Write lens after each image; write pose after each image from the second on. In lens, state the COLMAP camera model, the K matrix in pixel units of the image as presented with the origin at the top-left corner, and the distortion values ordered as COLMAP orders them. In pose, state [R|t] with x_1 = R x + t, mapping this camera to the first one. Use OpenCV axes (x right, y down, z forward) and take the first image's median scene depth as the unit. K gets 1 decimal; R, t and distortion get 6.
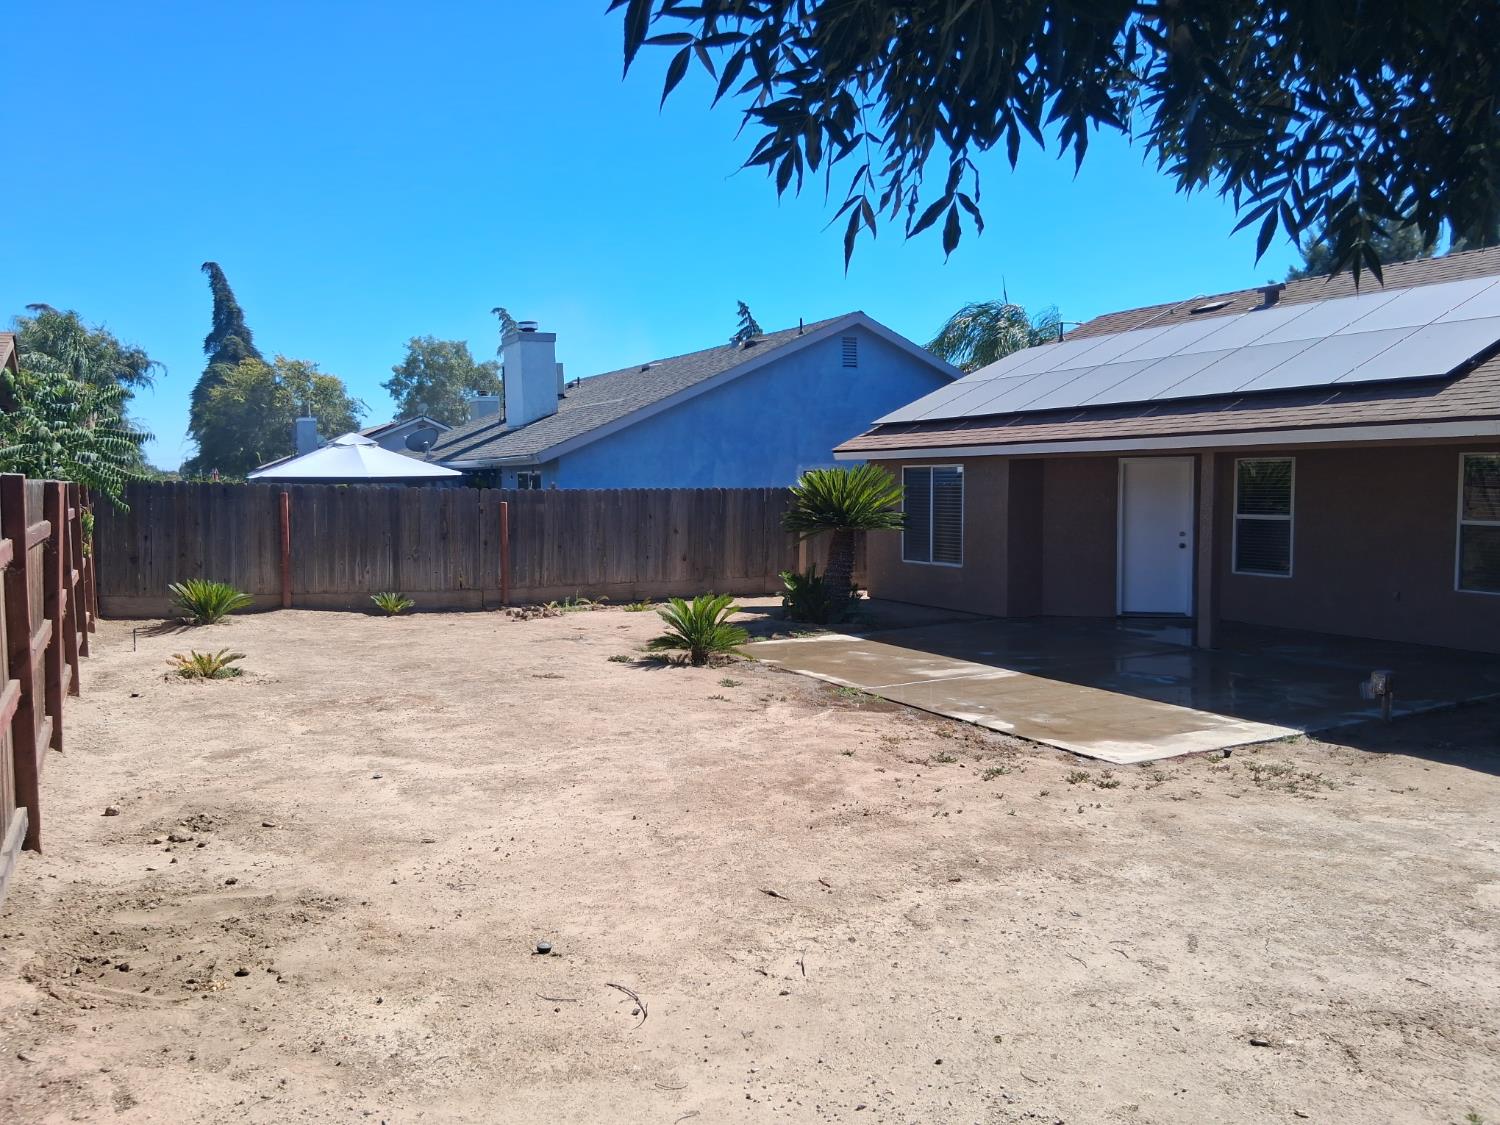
lens RADIAL K [[1126.5, 0, 747.5], [0, 1126.5, 570.2], [0, 0, 1]] dist [0.131870, -0.227548]
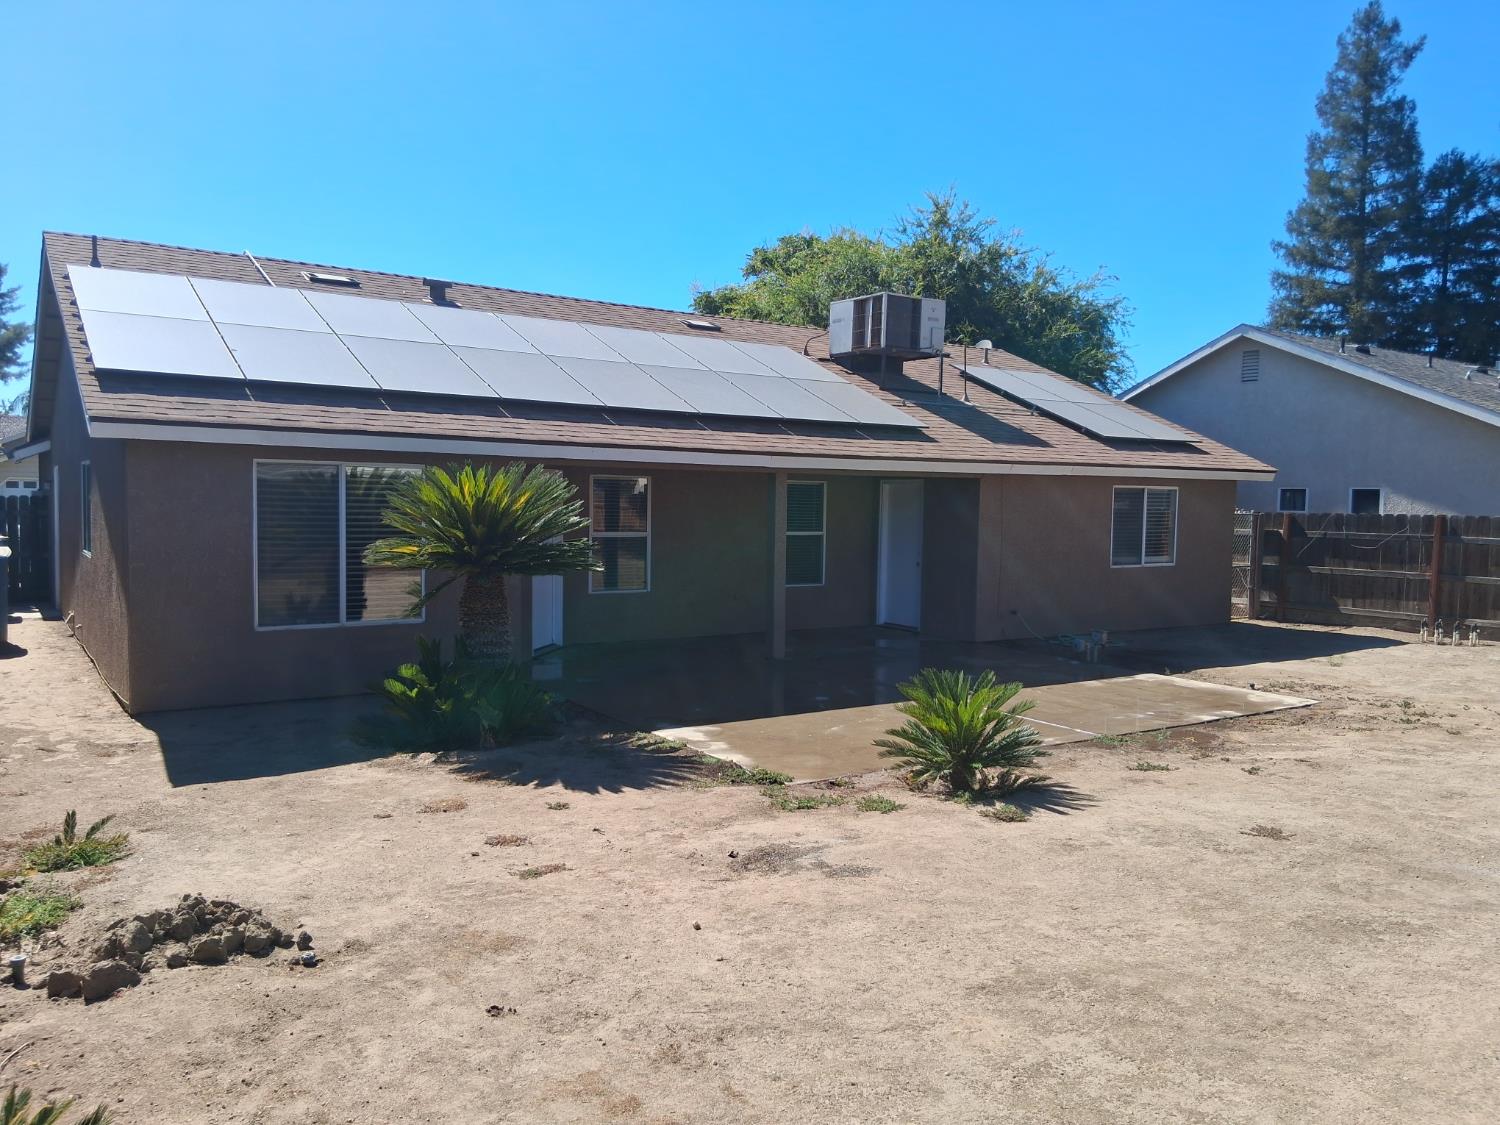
lens RADIAL K [[1126.5, 0, 747.5], [0, 1126.5, 570.2], [0, 0, 1]] dist [0.131870, -0.227548]
pose [[-0.083285, -0.054403, 0.995040, -1.301855], [0.057890, 0.996558, 0.059331, -0.162149], [-0.994843, 0.062544, -0.079849, 2.342337]]
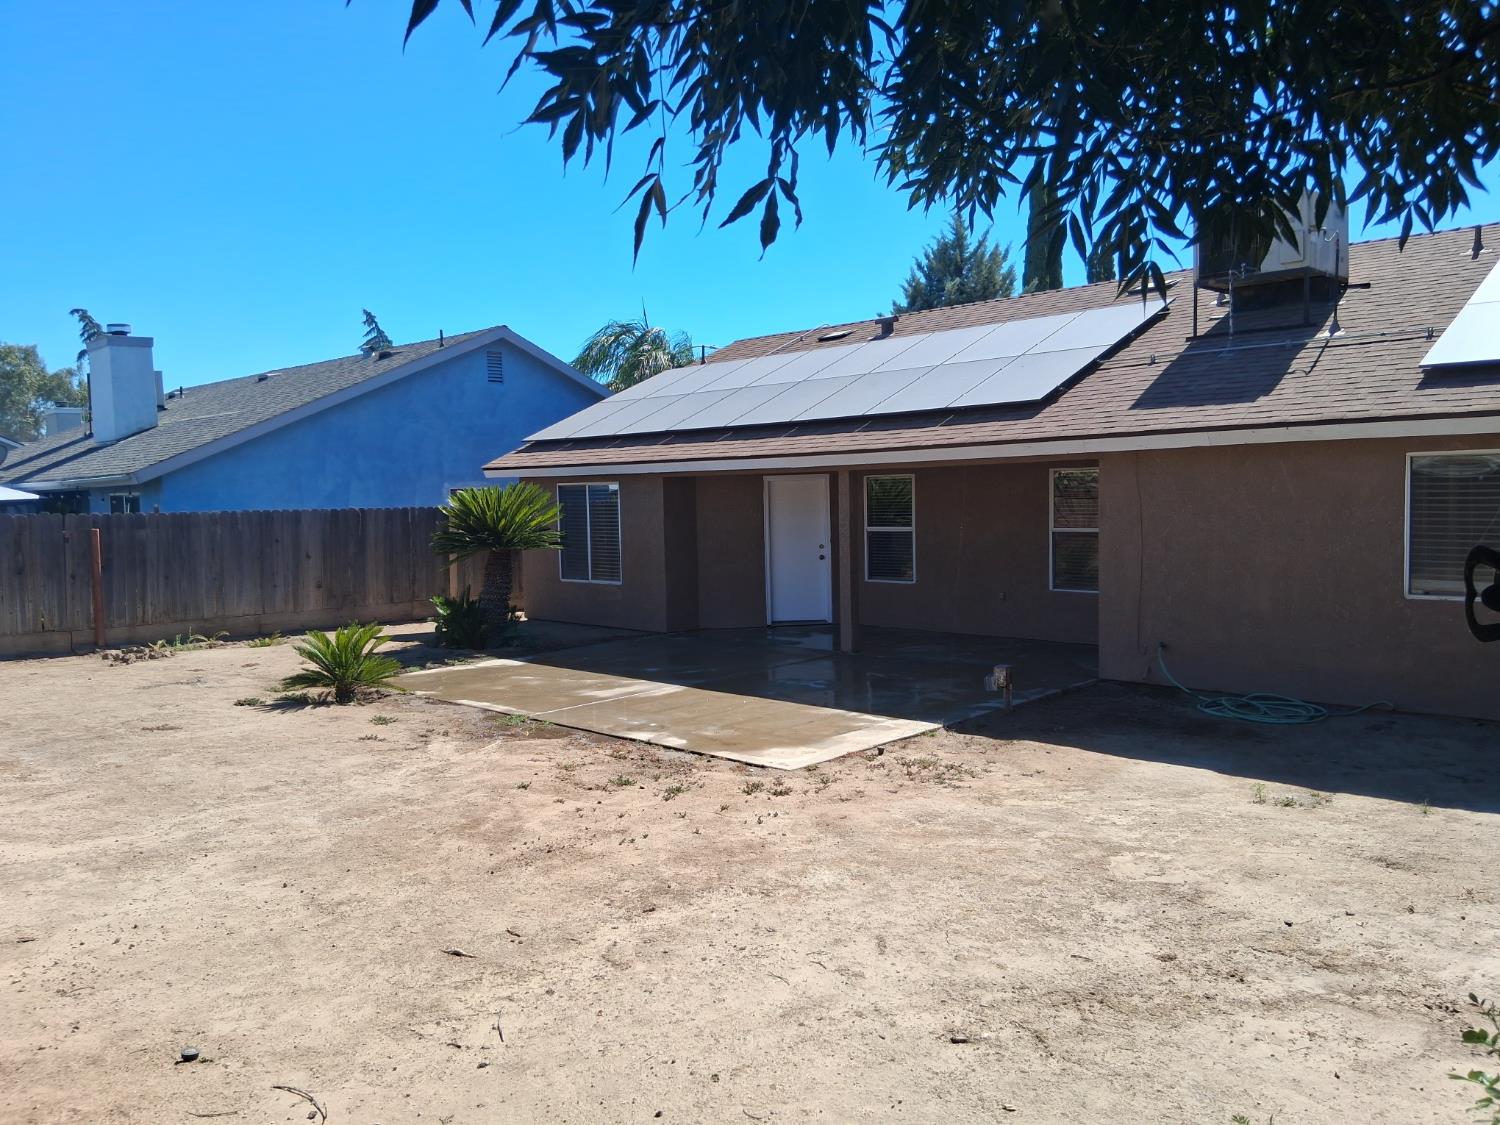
lens RADIAL K [[1126.5, 0, 747.5], [0, 1126.5, 570.2], [0, 0, 1]] dist [0.131870, -0.227548]
pose [[0.952261, -0.032759, 0.303521, -0.015495], [0.037344, 0.999259, -0.009314, -0.003875], [-0.302991, 0.020204, 0.952779, 0.027735]]
